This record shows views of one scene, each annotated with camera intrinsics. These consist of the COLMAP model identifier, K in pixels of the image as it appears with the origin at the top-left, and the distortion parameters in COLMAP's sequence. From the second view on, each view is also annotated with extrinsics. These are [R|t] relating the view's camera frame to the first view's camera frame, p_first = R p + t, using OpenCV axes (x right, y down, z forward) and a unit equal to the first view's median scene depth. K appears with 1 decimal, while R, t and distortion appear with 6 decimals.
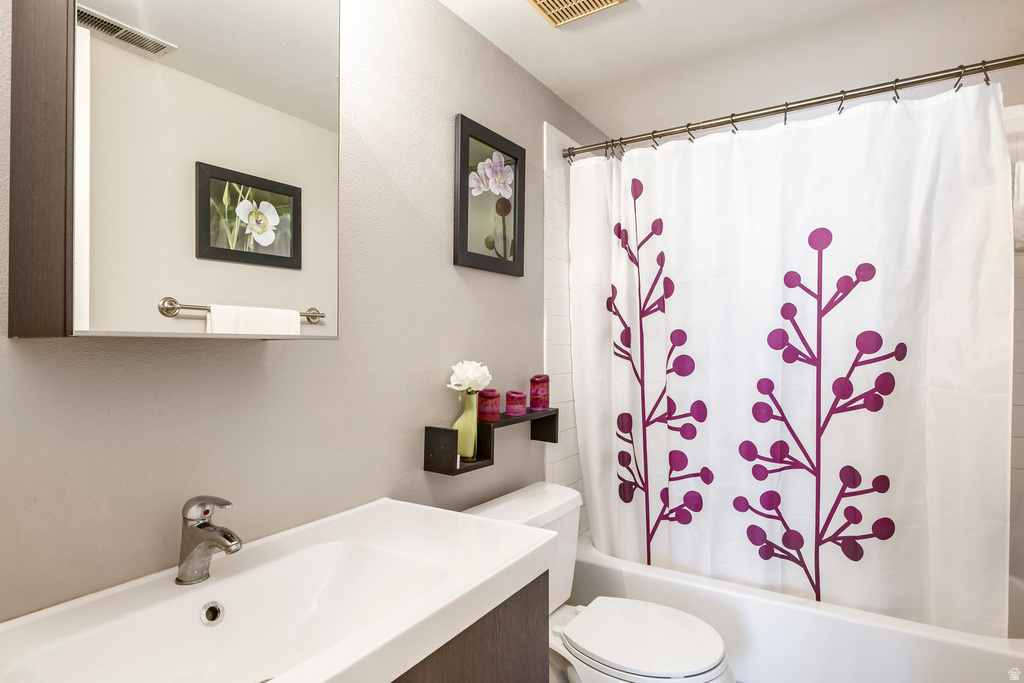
lens RADIAL K [[548.2, 0, 512.4], [0, 548.2, 342.2], [0, 0, 1]] dist [0.000728, 0.000091]
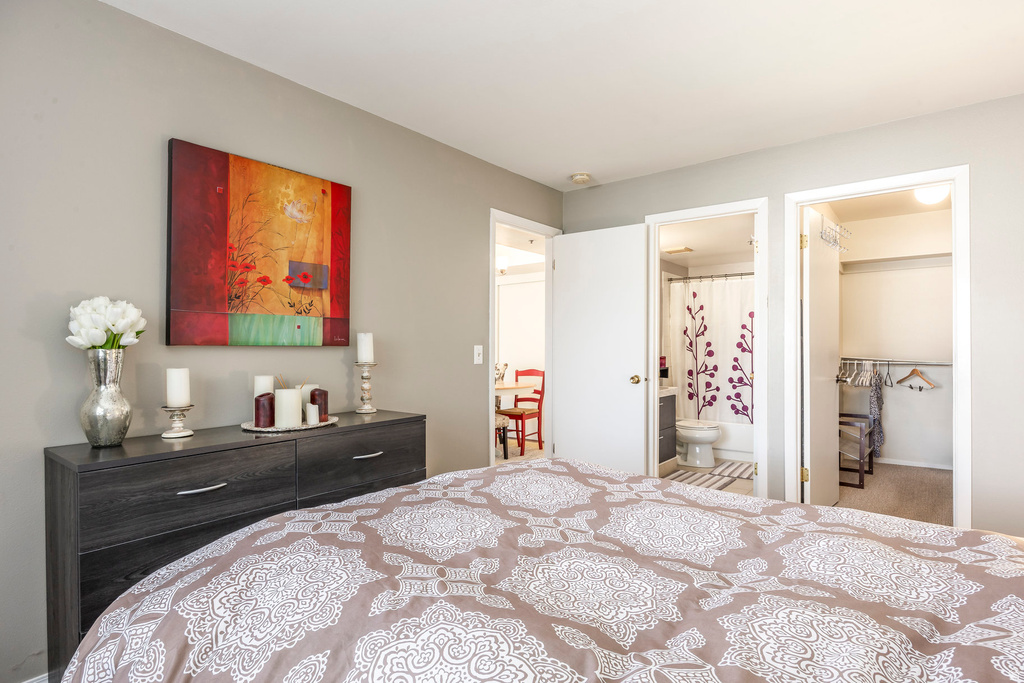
lens RADIAL K [[548.2, 0, 511.7], [0, 548.2, 342.1], [0, 0, 1]] dist [0.000728, 0.000091]
pose [[0.996421, 0.001499, -0.084521, -0.530622], [-0.001593, 0.999998, -0.001041, -0.015989], [0.084519, 0.001172, 0.996421, -2.131119]]
